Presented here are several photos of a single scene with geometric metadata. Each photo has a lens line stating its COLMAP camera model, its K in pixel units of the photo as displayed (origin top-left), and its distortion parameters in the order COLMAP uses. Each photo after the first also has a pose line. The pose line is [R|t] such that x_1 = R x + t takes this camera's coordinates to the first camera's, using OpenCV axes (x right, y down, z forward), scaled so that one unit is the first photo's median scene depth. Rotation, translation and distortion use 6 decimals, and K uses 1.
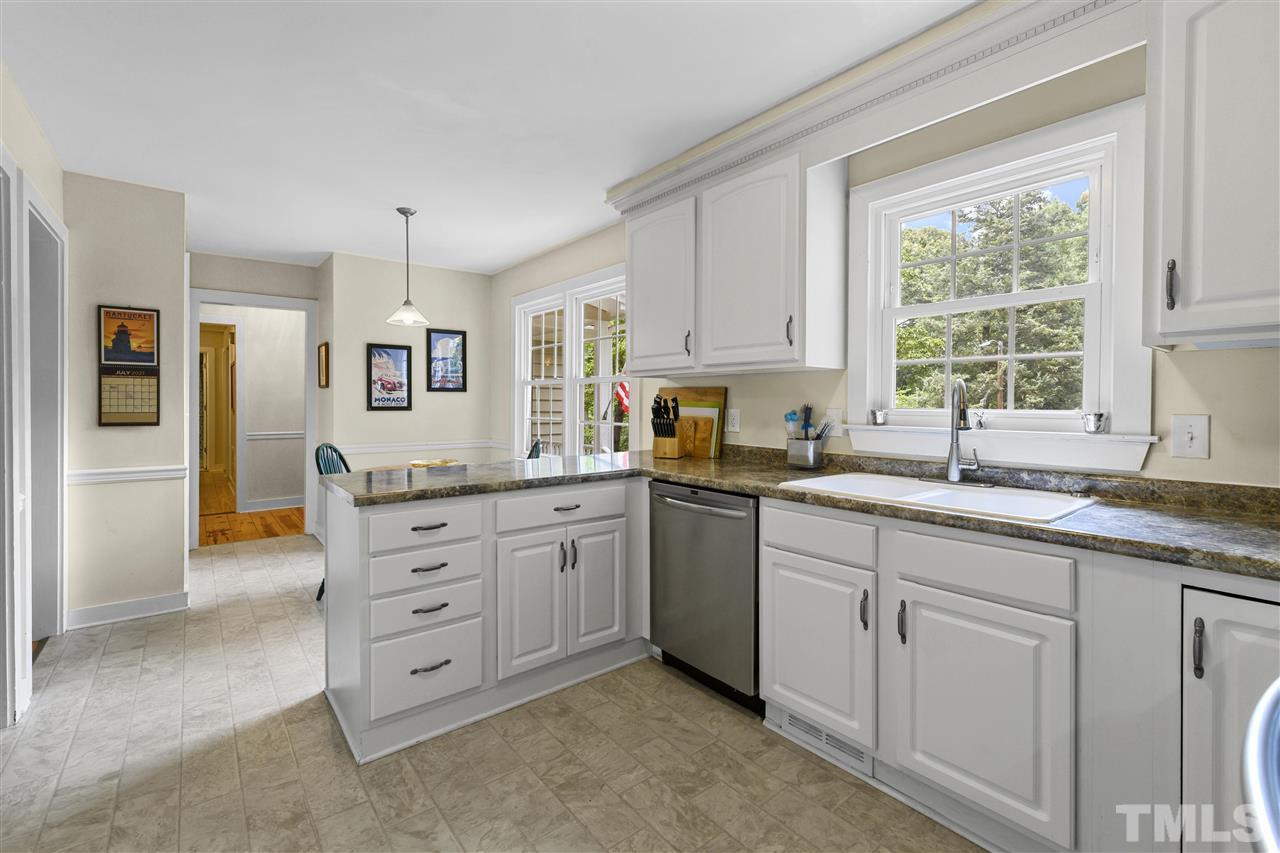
lens RADIAL K [[564.3, 0, 648.5], [0, 564.3, 400.7], [0, 0, 1]] dist [-0.003799, -0.000538]
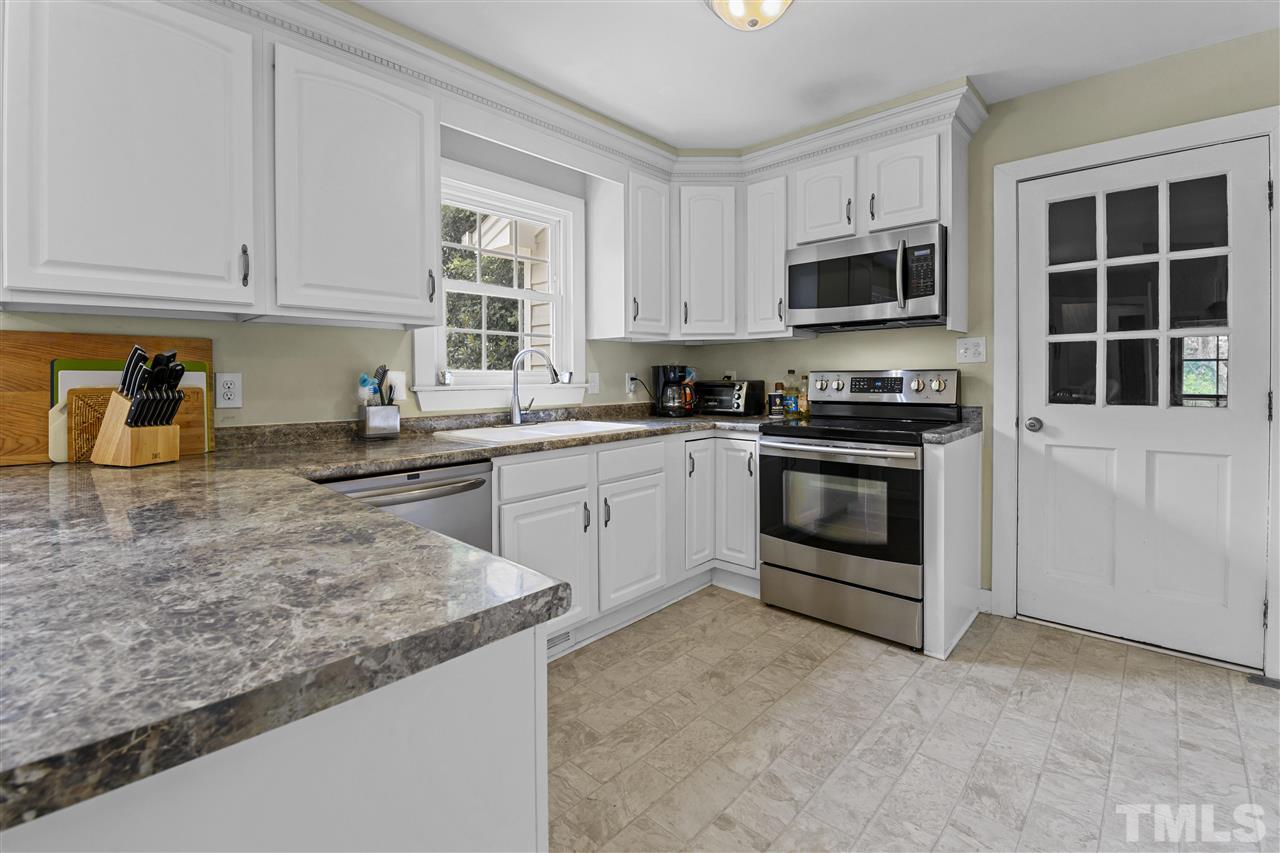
lens RADIAL K [[564.3, 0, 632.8], [0, 564.3, 379.8], [0, 0, 1]] dist [-0.003799, -0.000538]
pose [[-0.124953, -0.010516, 0.992107, -0.355584], [0.005726, 0.999920, 0.011320, 0.011128], [-0.992146, 0.007096, -0.124883, 0.391705]]
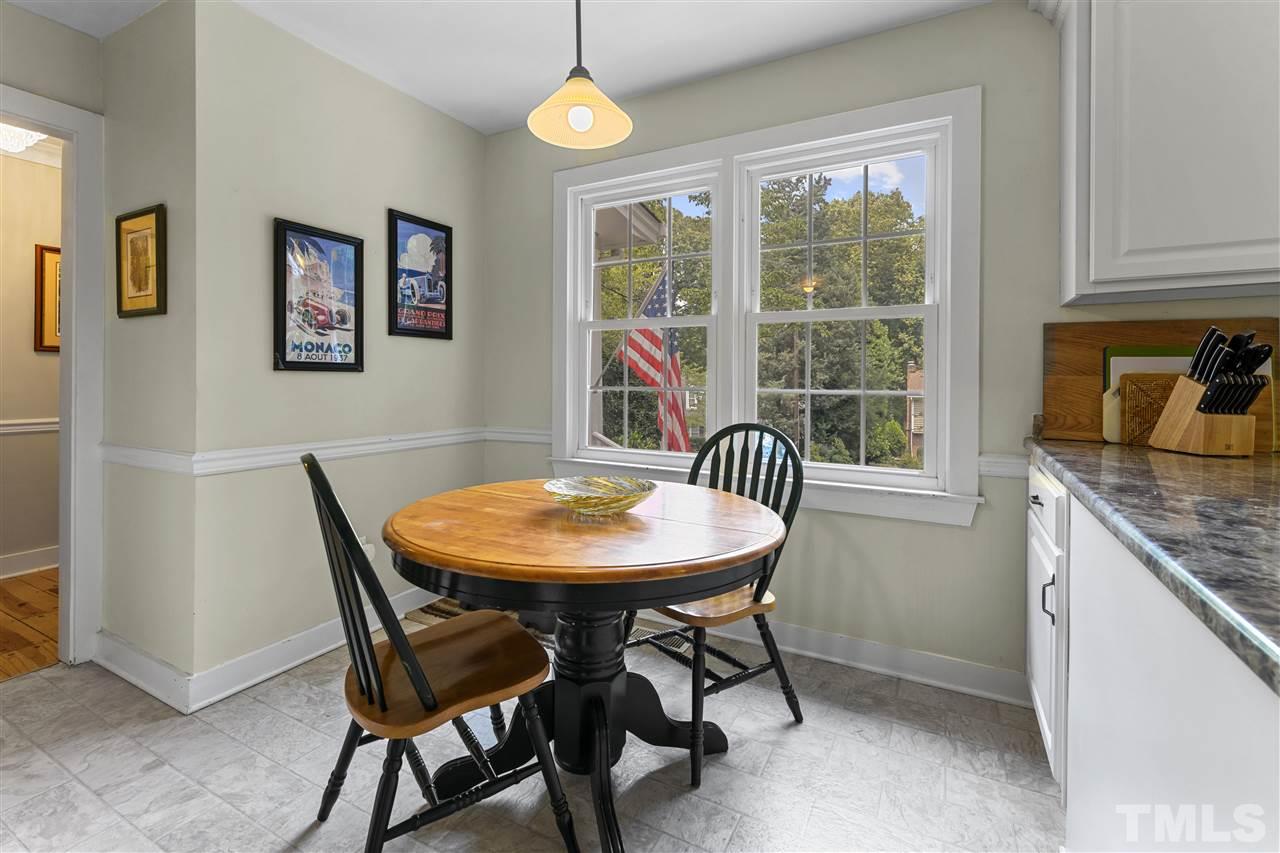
lens RADIAL K [[564.3, 0, 642.8], [0, 564.3, 379.4], [0, 0, 1]] dist [-0.003799, -0.000538]
pose [[0.923459, 0.003449, 0.383681, -0.398028], [-0.003917, 0.999992, 0.000438, 0.023422], [-0.383677, -0.001907, 0.923466, 0.475617]]
